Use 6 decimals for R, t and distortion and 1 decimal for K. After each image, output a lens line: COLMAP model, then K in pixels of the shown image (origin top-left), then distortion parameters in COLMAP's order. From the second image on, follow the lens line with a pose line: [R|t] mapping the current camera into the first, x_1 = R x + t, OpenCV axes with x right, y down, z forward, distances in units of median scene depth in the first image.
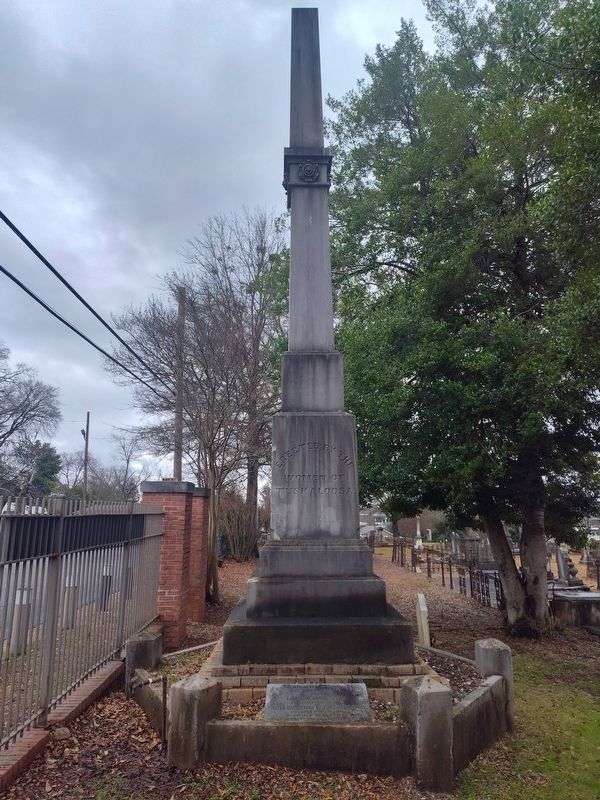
lens RADIAL K [[540.3, 0, 300.7], [0, 540.3, 398.6], [0, 0, 1]] dist [0.038233, -0.003990]
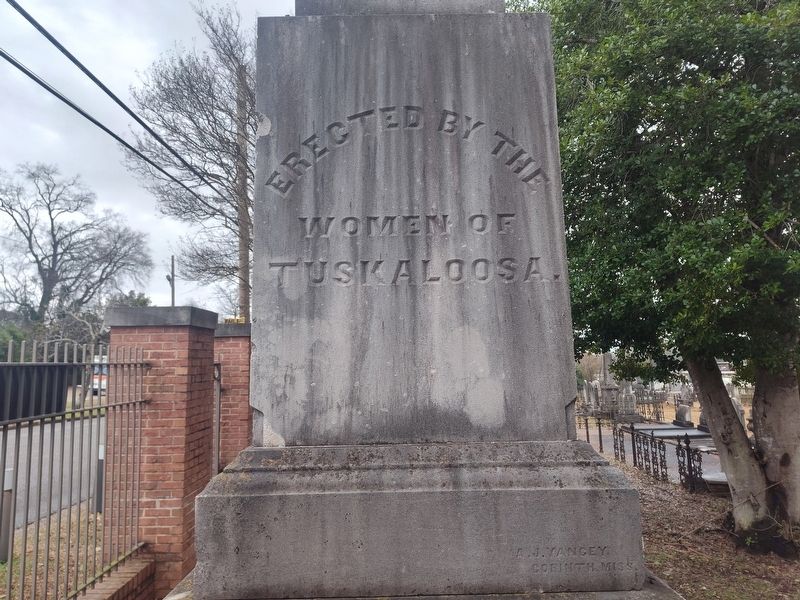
lens RADIAL K [[540.3, 0, 400.4], [0, 540.3, 302.8], [0, 0, 1]] dist [0.038233, -0.003990]
pose [[0.999572, -0.020420, -0.020957, 0.017164], [0.022381, 0.994928, 0.098071, 0.102530], [0.018848, -0.098498, 0.994959, 0.463705]]
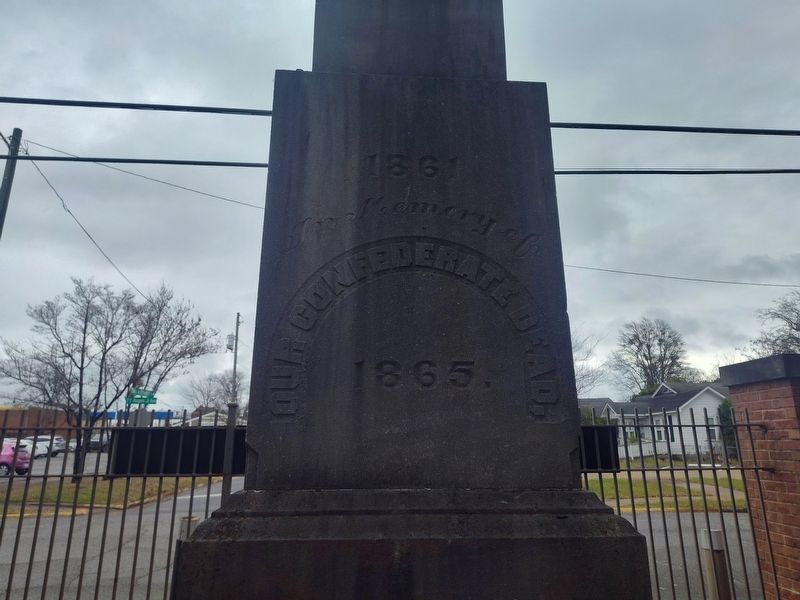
lens RADIAL K [[540.3, 0, 400.2], [0, 540.3, 301.1], [0, 0, 1]] dist [0.038233, -0.003990]
pose [[0.028950, -0.258968, -0.965452, 0.248626], [0.207718, 0.946331, -0.247611, 0.162654], [0.977760, -0.193373, 0.081188, 0.670498]]
